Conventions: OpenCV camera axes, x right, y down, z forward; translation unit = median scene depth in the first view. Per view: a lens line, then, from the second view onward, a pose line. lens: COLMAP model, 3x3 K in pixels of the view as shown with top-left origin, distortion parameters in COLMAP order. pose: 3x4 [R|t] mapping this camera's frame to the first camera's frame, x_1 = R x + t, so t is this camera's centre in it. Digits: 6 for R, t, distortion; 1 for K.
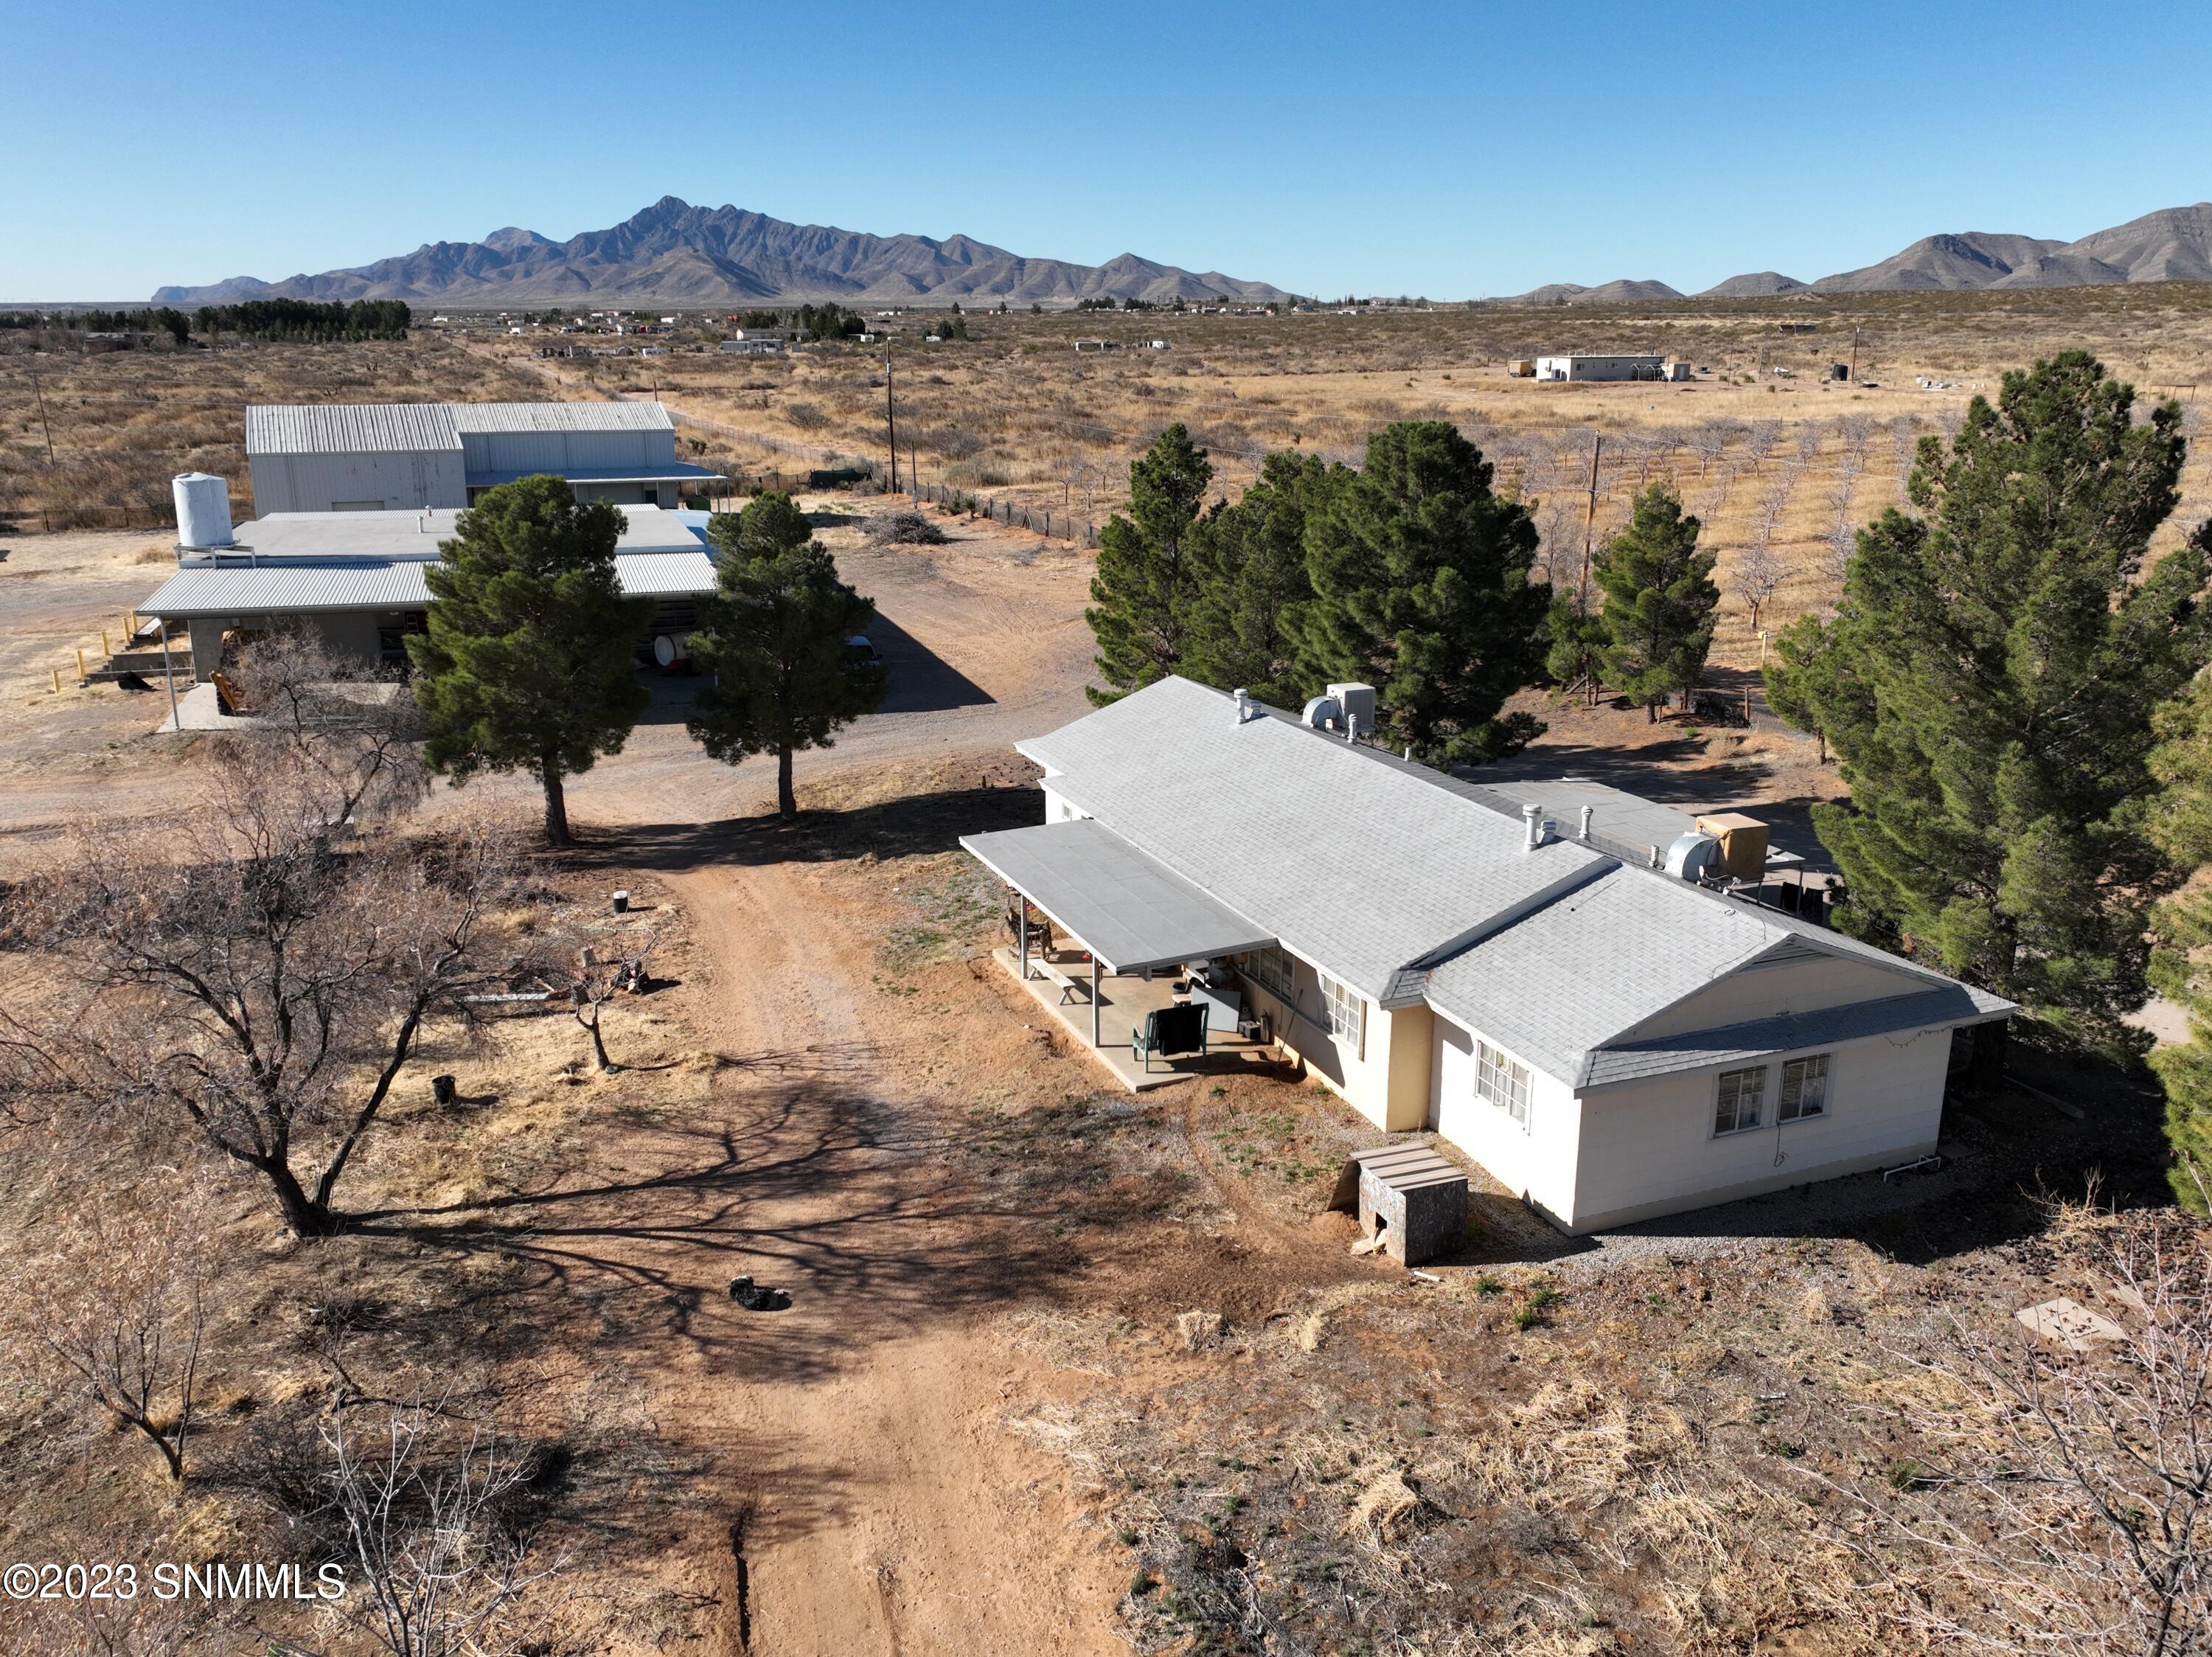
lens RADIAL K [[1817.8, 0, 1106.0], [0, 1817.8, 828.5], [0, 0, 1]] dist [-0.007126, 0.000318]
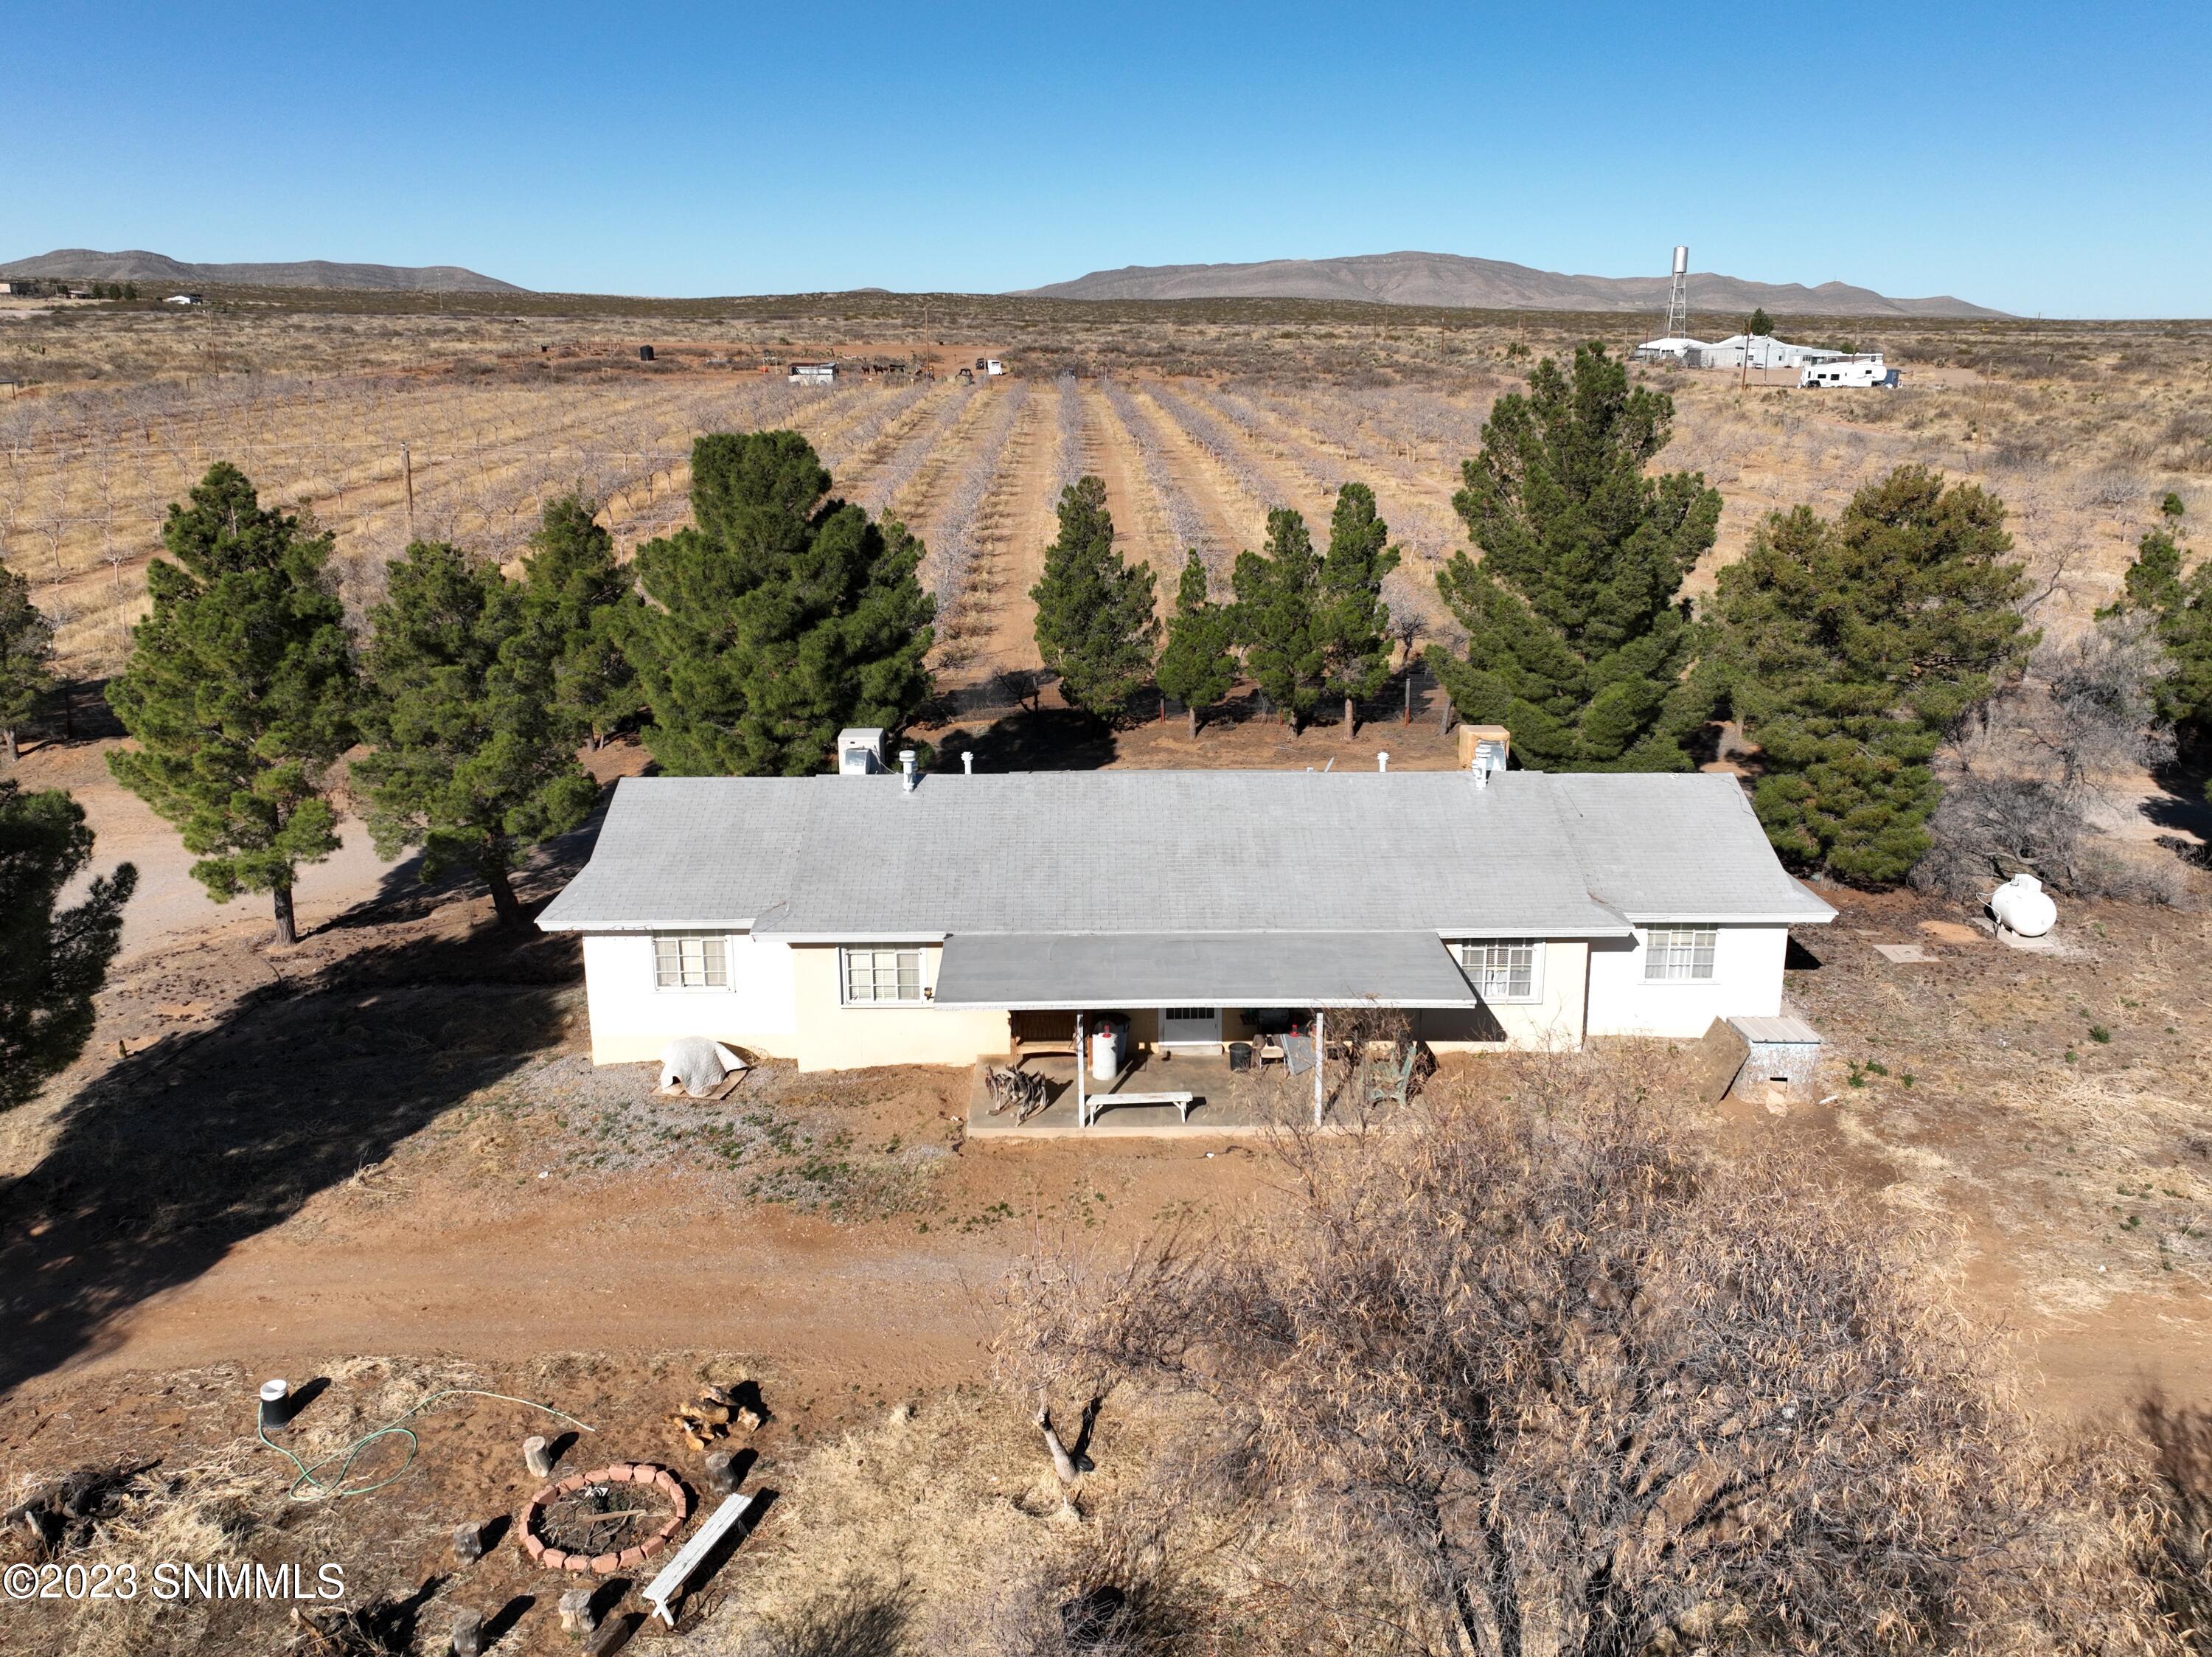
lens RADIAL K [[1817.8, 0, 1106.0], [0, 1817.8, 828.5], [0, 0, 1]] dist [-0.007126, 0.000318]
pose [[0.385839, -0.284712, 0.877535, -0.959556], [0.254355, 0.947152, 0.195463, -0.273583], [-0.886810, 0.147788, 0.437866, 0.778530]]
